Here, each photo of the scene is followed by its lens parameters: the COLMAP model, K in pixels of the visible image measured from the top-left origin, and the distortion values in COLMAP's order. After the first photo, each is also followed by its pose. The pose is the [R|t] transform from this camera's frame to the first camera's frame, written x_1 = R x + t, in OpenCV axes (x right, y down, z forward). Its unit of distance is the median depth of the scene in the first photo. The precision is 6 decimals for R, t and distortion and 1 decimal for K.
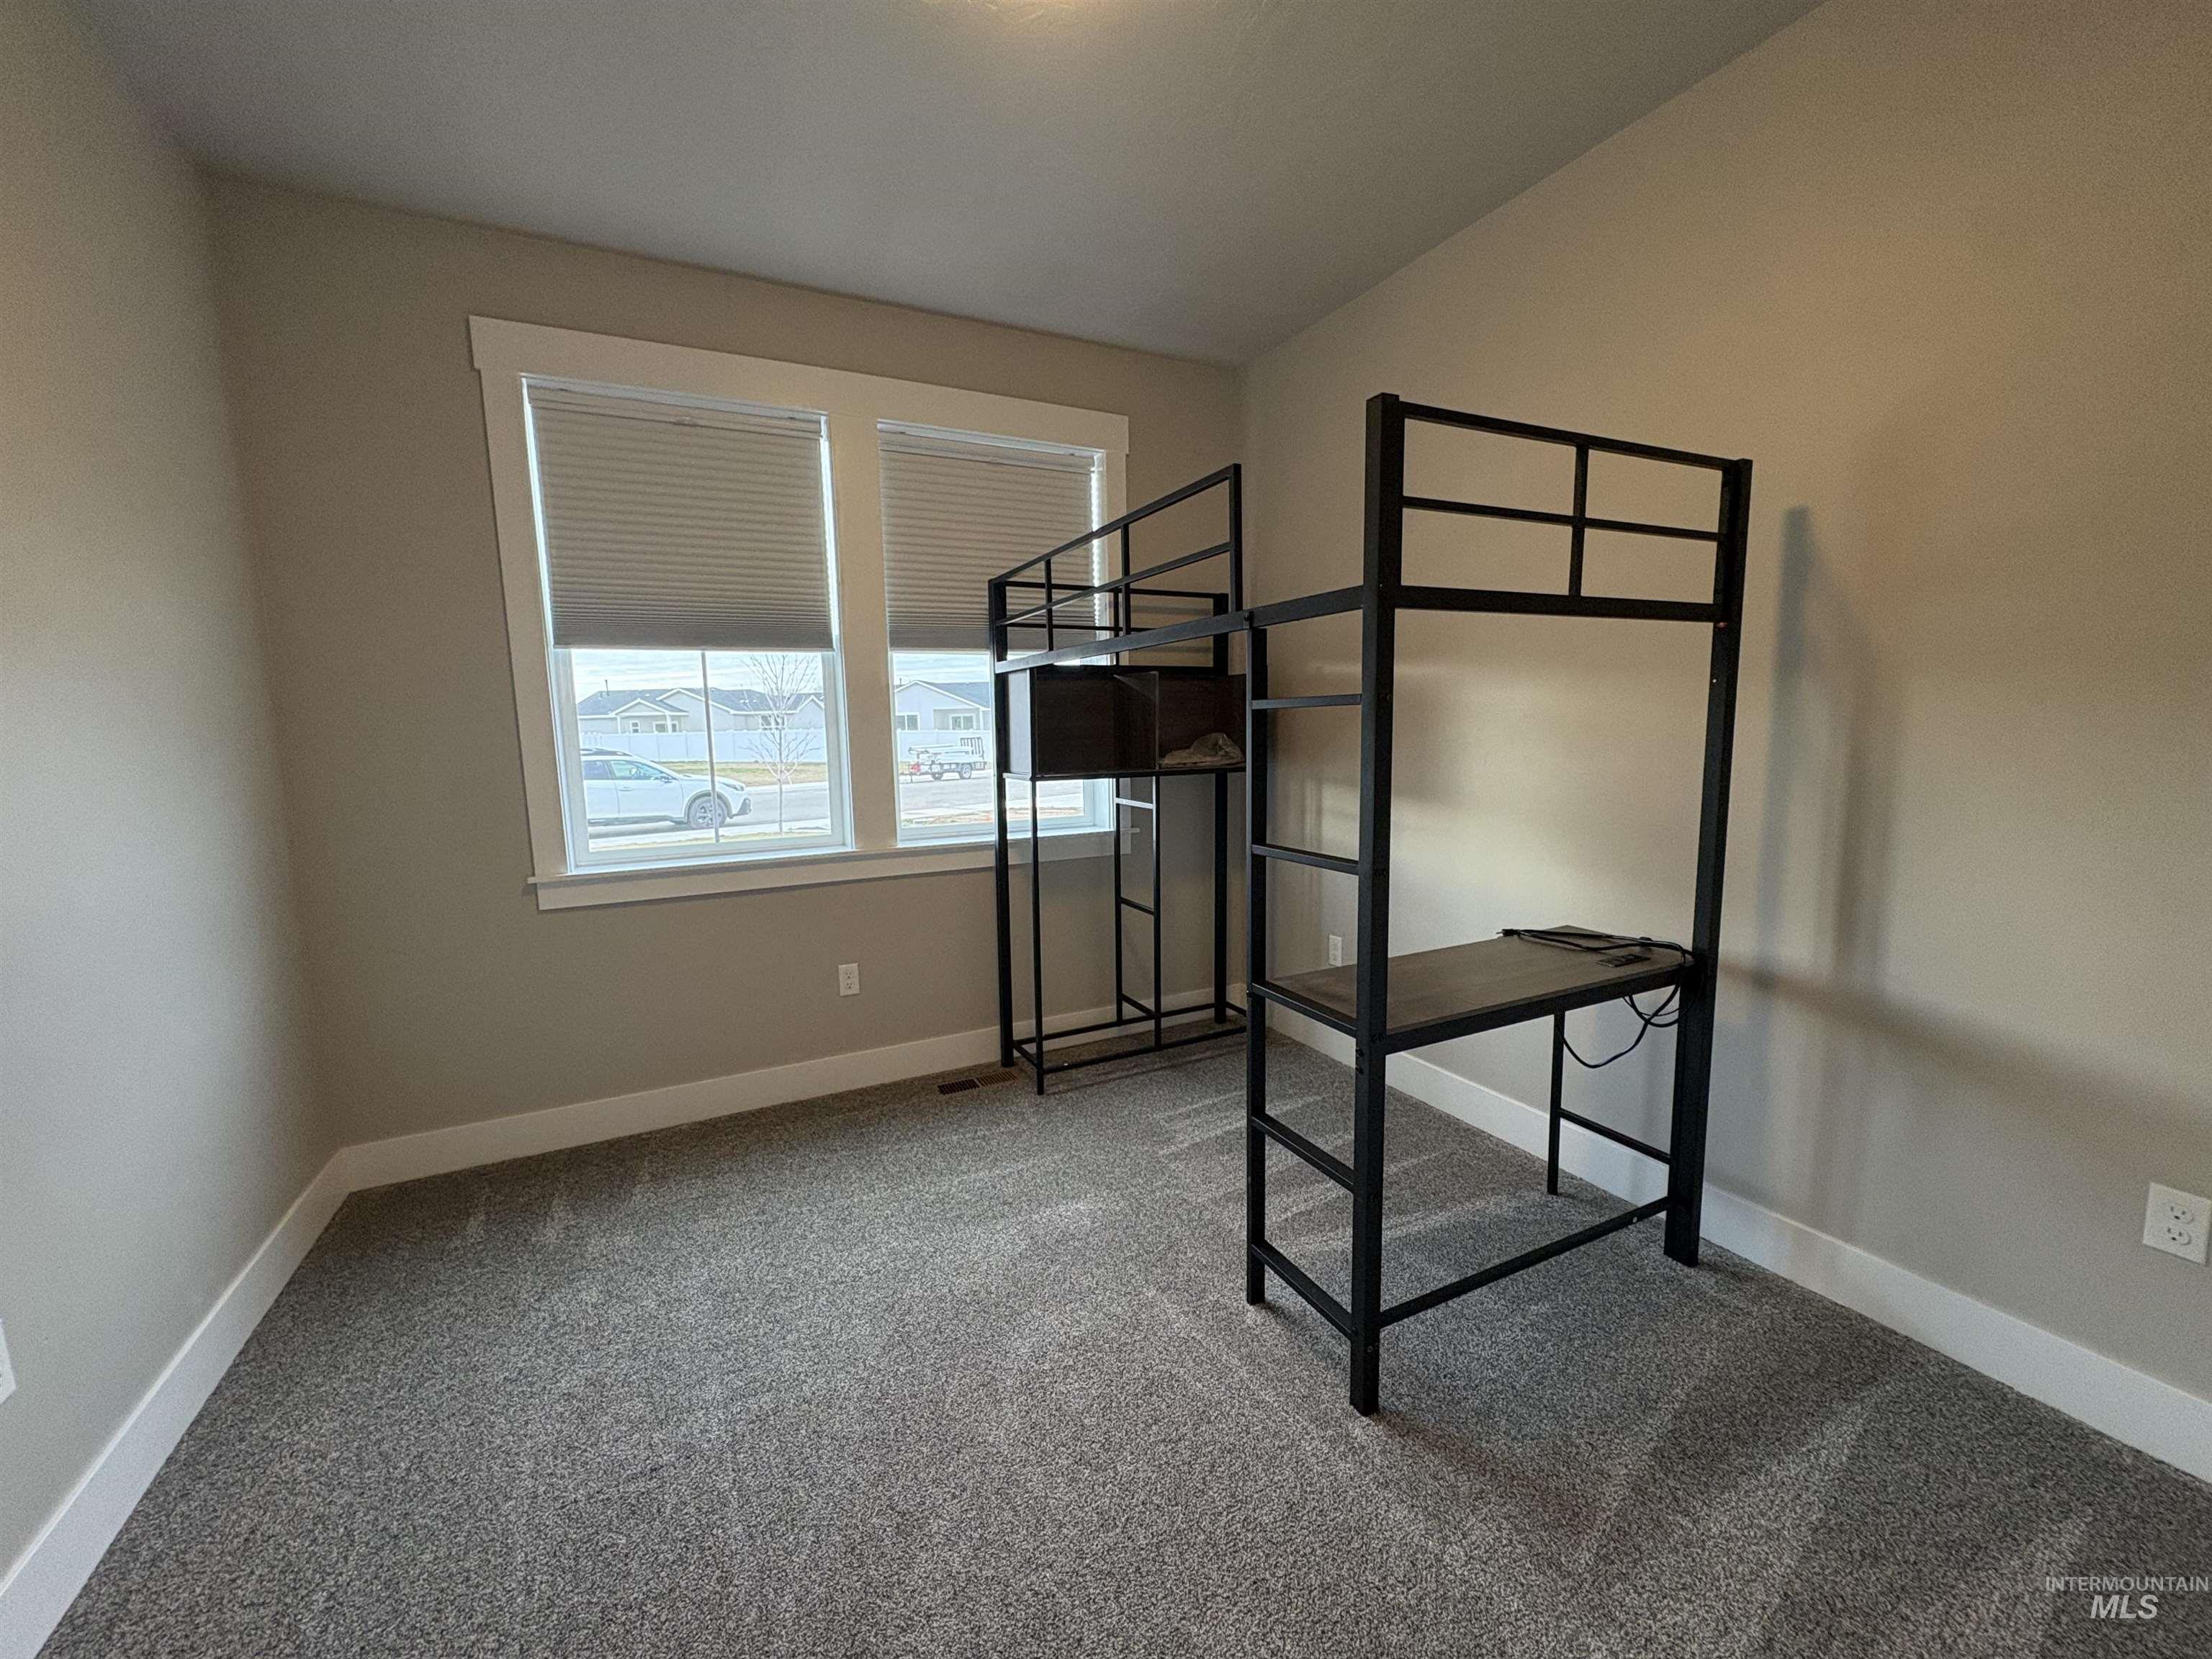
lens RADIAL K [[882.4, 0, 1110.1], [0, 882.4, 819.8], [0, 0, 1]] dist [-0.003348, 0.001183]
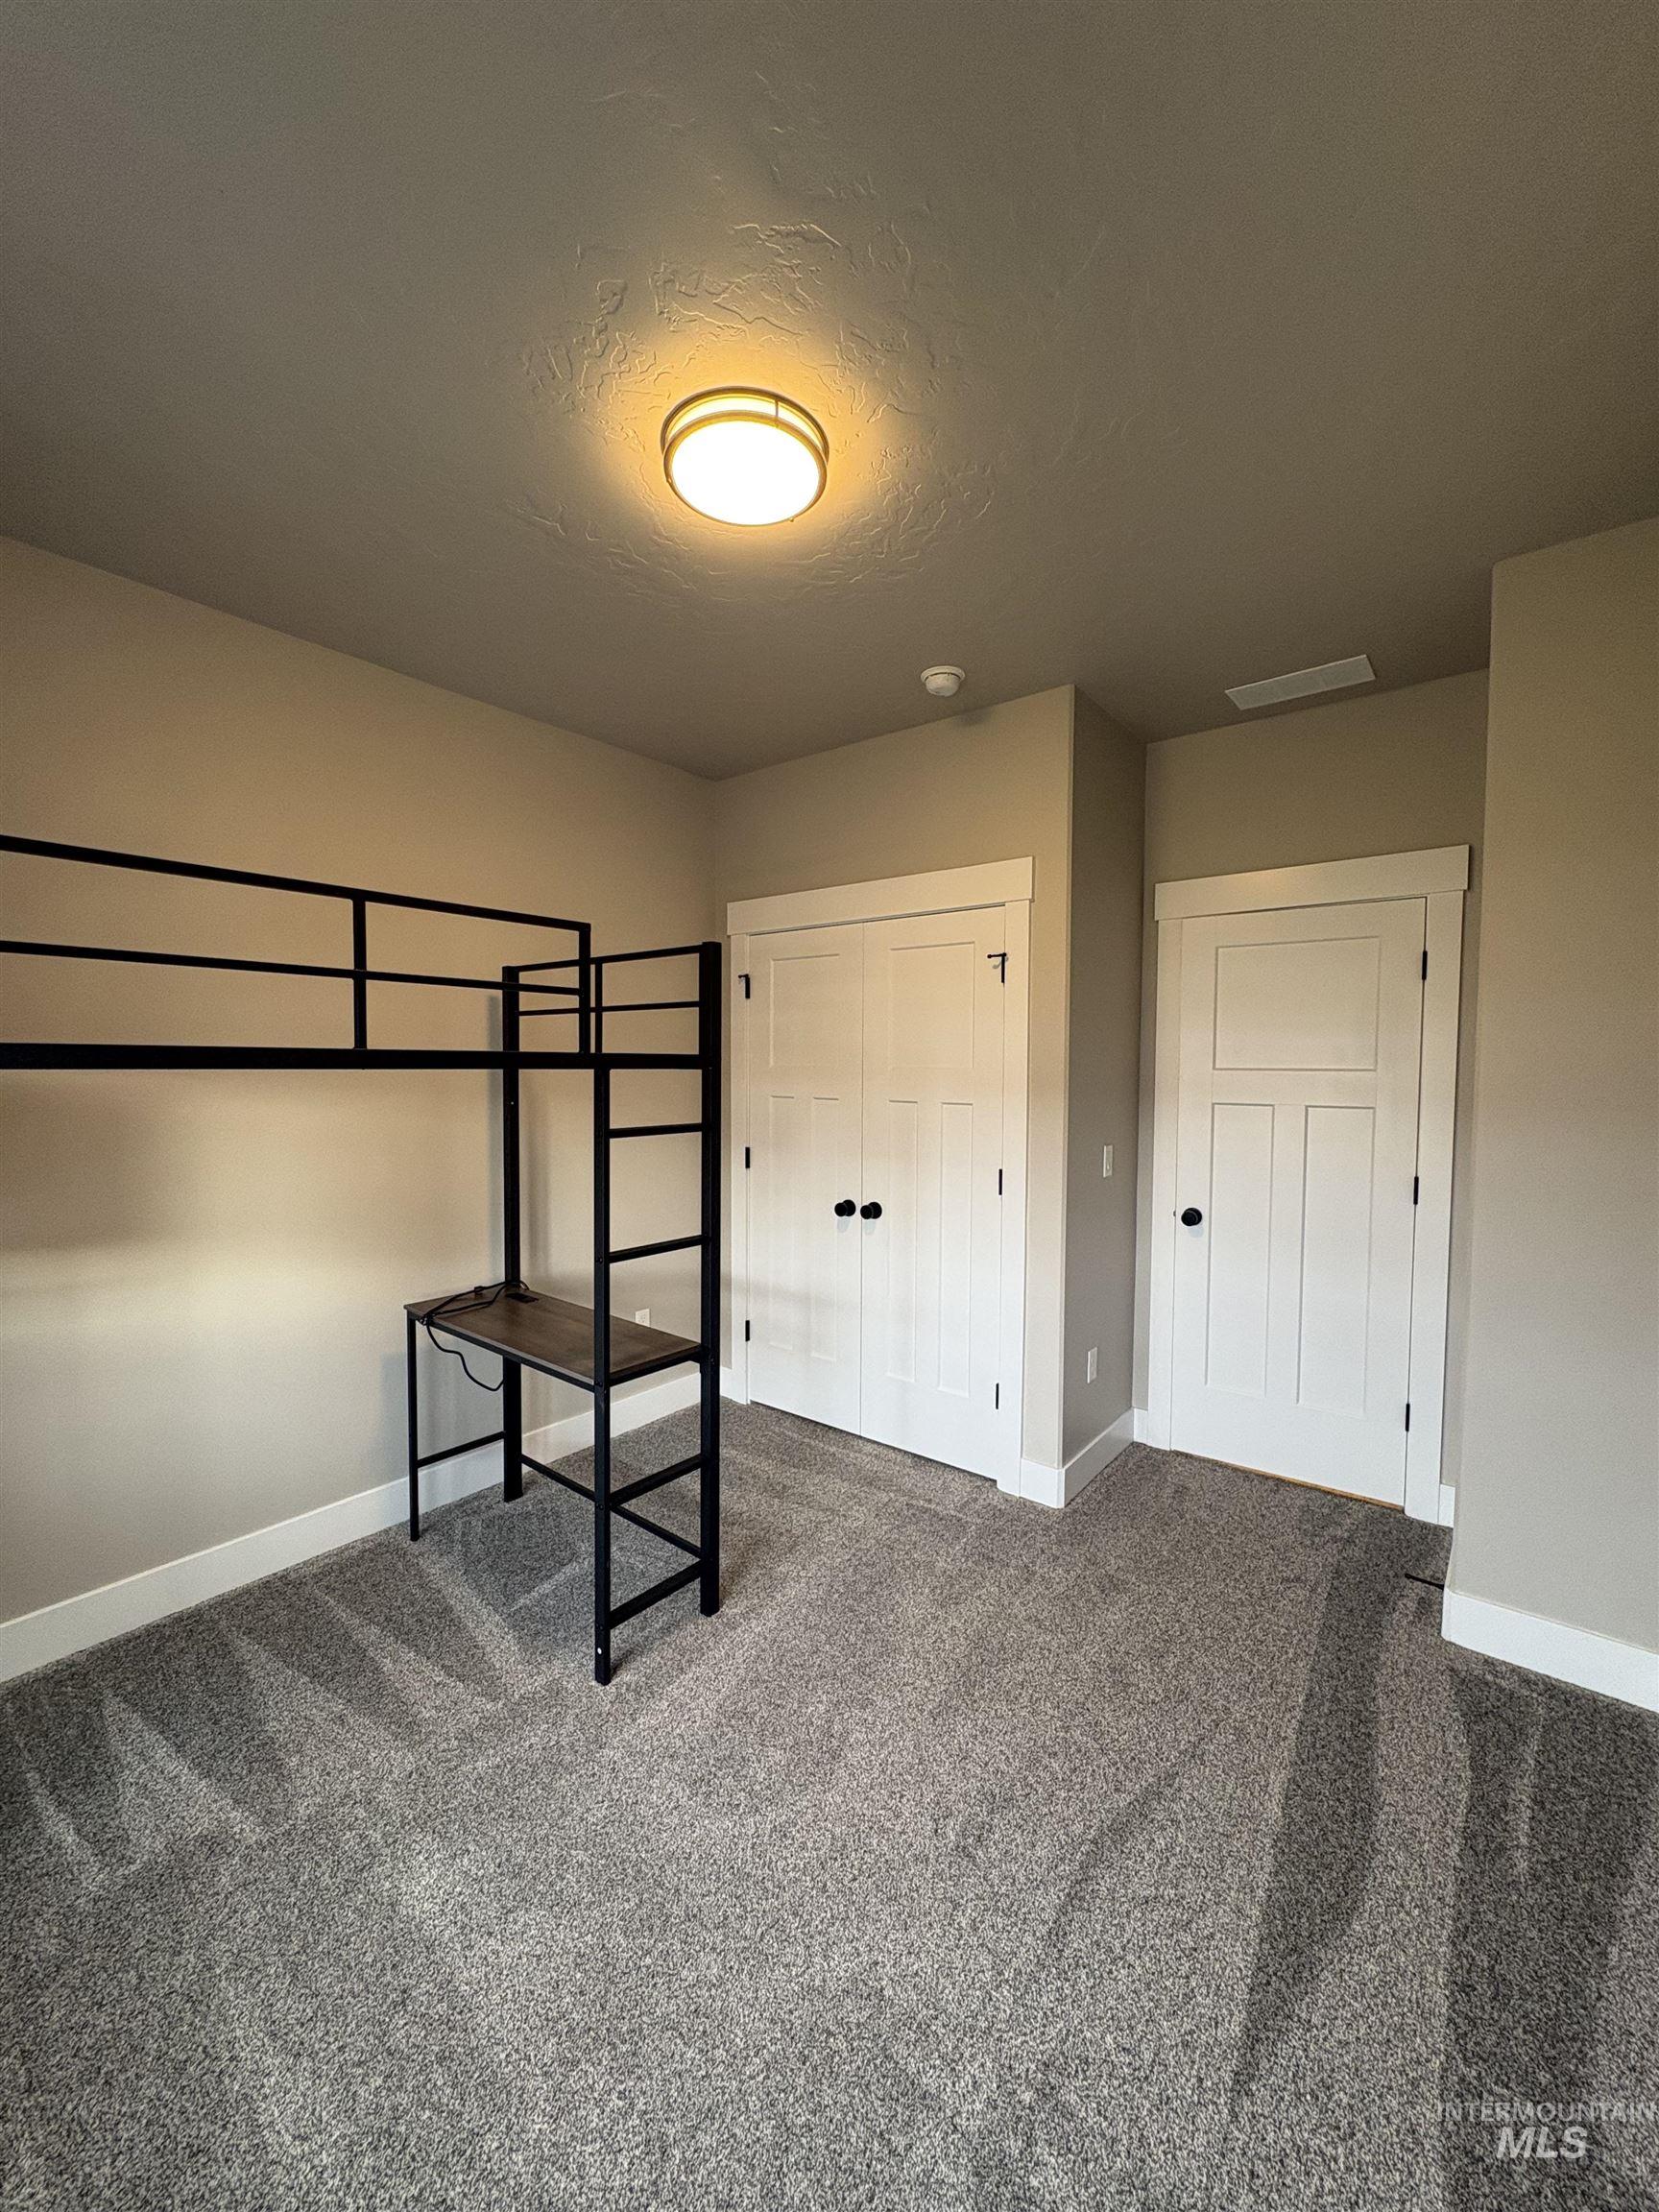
lens RADIAL K [[882.4, 0, 833.2], [0, 882.4, 1112.2], [0, 0, 1]] dist [-0.003348, 0.001183]
pose [[-0.423061, -0.032350, 0.905524, -0.807785], [0.096469, 0.992074, 0.080512, -0.179858], [-0.900951, 0.121417, -0.416587, 0.992510]]
